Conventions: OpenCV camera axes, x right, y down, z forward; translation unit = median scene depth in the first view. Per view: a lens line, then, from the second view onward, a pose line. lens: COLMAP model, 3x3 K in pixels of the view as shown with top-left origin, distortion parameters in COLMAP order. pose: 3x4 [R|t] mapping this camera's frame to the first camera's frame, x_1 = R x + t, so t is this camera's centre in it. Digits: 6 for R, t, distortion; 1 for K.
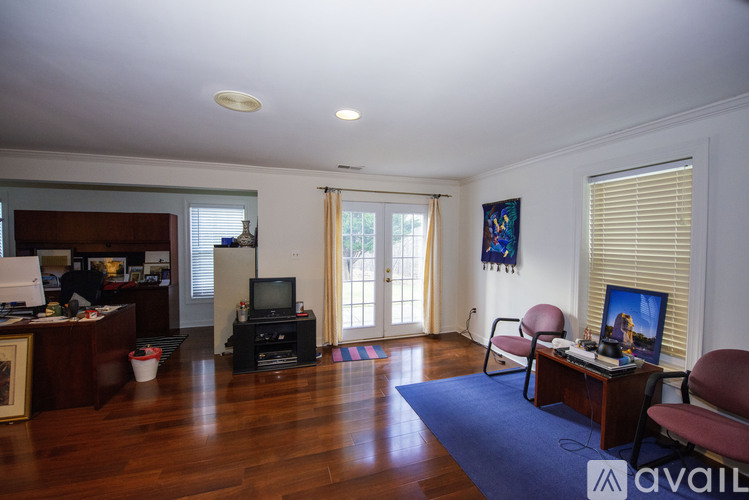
lens RADIAL K [[319.1, 0, 374.5], [0, 319.1, 250.0], [0, 0, 1]] dist [-0.000837, -0.000420]
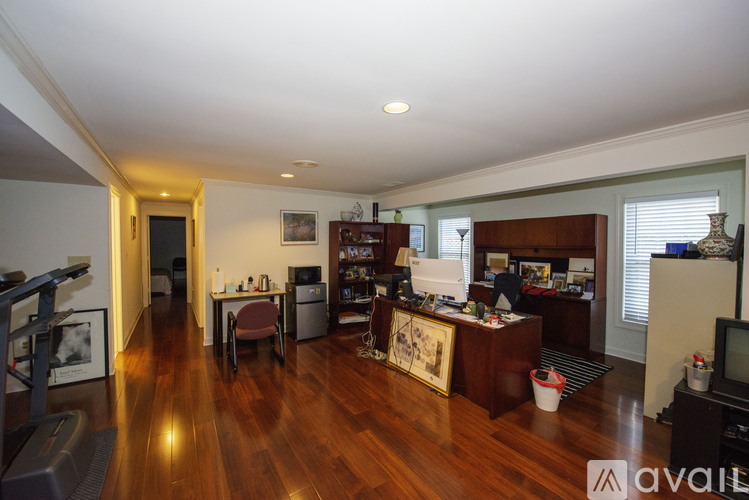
lens RADIAL K [[294.8, 0, 374.5], [0, 294.8, 250.0], [0, 0, 1]] dist [-0.029583, 0.000132]
pose [[0.275468, 0.020188, -0.961098, -0.079986], [-0.032623, 0.999400, 0.011642, -0.010623], [0.960756, 0.028147, 0.275961, 0.256555]]
